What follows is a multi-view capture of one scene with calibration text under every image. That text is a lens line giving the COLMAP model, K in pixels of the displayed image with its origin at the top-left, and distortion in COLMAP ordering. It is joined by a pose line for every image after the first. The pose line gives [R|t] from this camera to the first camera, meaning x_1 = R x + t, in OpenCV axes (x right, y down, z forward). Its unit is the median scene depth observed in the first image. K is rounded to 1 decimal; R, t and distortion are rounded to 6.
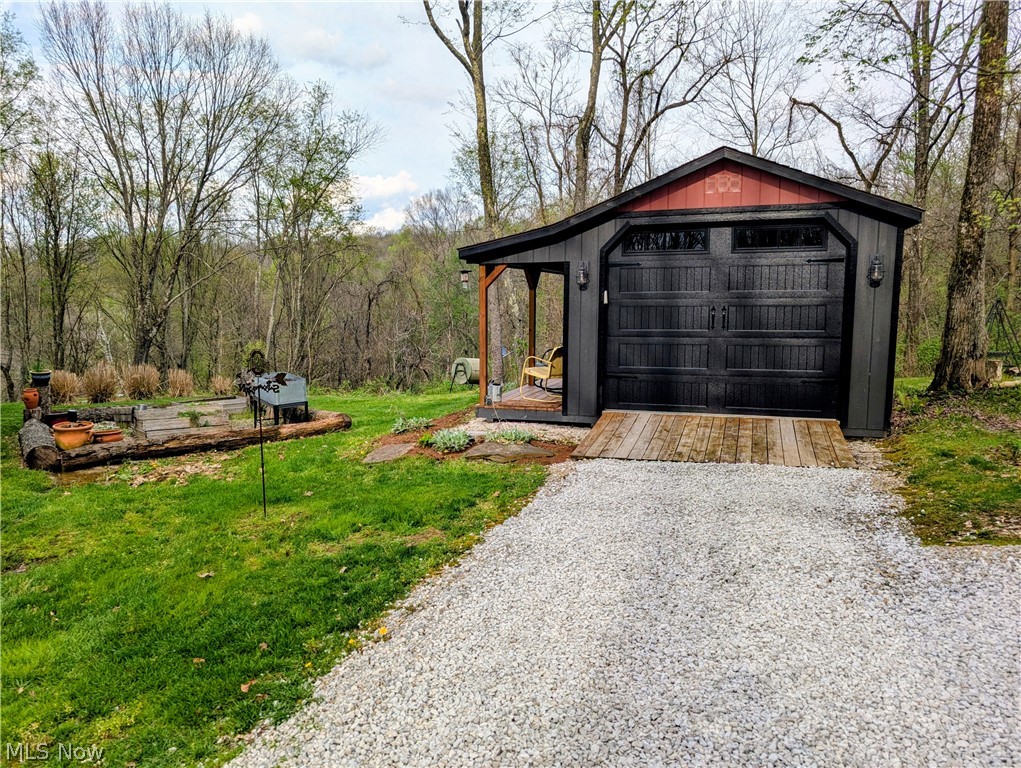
lens RADIAL K [[721.9, 0, 510.5], [0, 721.9, 384.0], [0, 0, 1]] dist [0.033824, -0.001640]
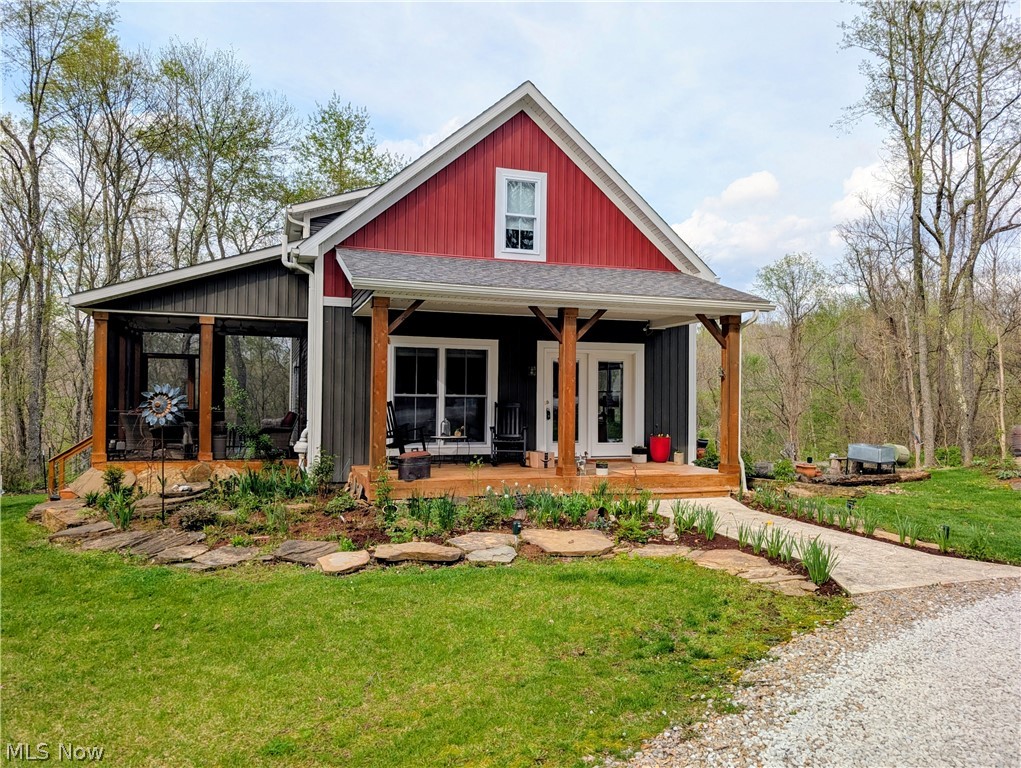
lens RADIAL K [[721.9, 0, 510.5], [0, 721.9, 384.0], [0, 0, 1]] dist [0.033824, -0.001640]
pose [[0.965315, 0.008730, -0.260942, -0.498930], [-0.044309, 0.990421, -0.130779, 0.075014], [0.257301, 0.137805, 0.956455, -0.557549]]
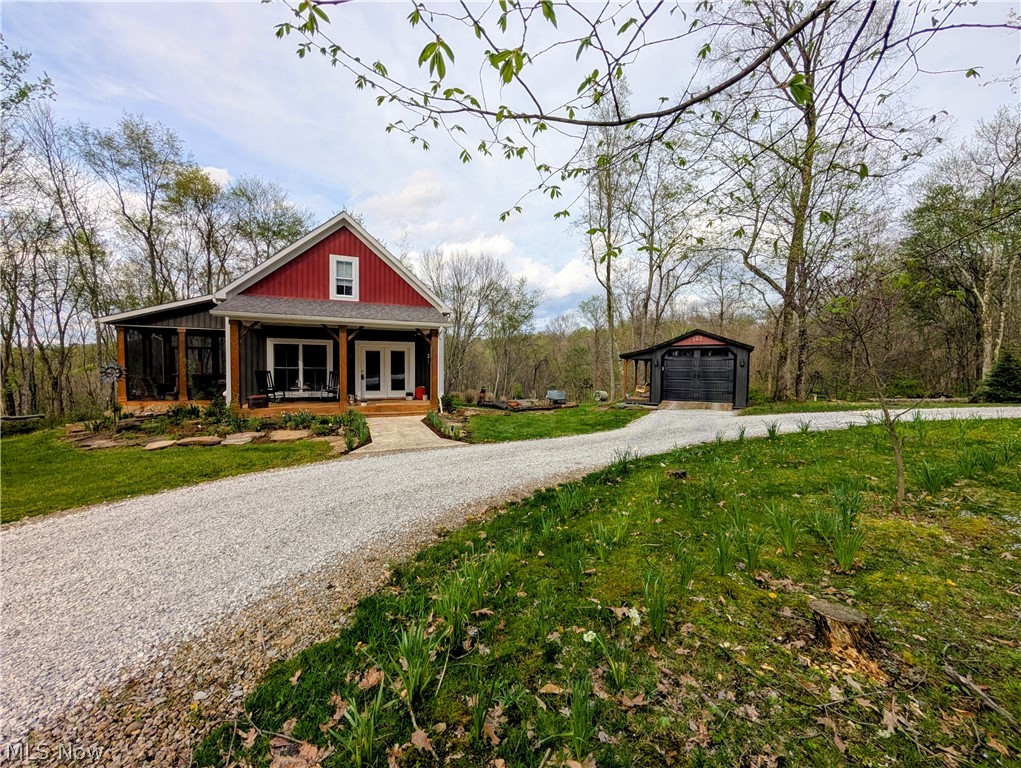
lens RADIAL K [[383.9, 0, 510.5], [0, 383.9, 384.0], [0, 0, 1]] dist [-0.000166, 0.000039]
pose [[0.979138, 0.021079, -0.202102, -0.124035], [-0.036590, 0.996637, -0.073326, 0.068217], [0.199877, 0.079191, 0.976616, -0.556426]]
